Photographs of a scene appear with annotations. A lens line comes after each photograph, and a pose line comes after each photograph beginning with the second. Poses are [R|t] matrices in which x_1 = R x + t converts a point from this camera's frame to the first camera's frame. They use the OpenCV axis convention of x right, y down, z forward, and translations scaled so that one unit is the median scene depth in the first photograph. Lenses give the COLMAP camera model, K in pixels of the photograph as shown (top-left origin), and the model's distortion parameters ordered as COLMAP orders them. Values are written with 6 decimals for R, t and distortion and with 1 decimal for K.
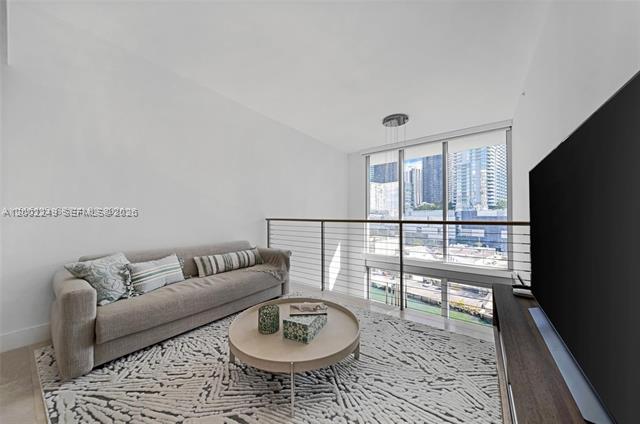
lens RADIAL K [[222.0, 0, 314.9], [0, 222.0, 212.7], [0, 0, 1]] dist [0.000618, -0.001378]
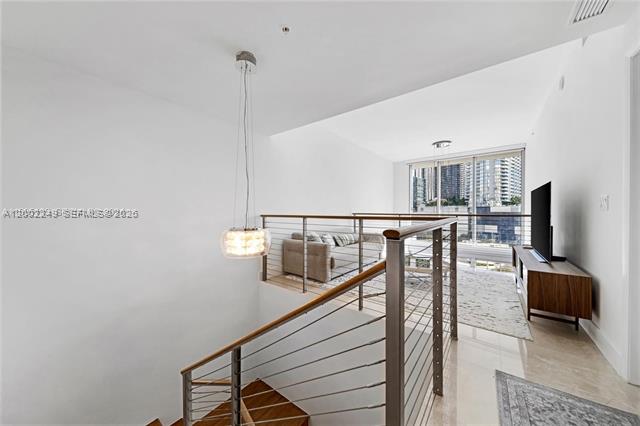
lens RADIAL K [[222.0, 0, 321.0], [0, 222.0, 211.8], [0, 0, 1]] dist [0.000618, -0.001378]
pose [[0.999779, 0.003553, -0.020702, -0.699602], [-0.003196, 0.999846, 0.017265, -0.011884], [0.020760, -0.017195, 0.999637, -0.819003]]
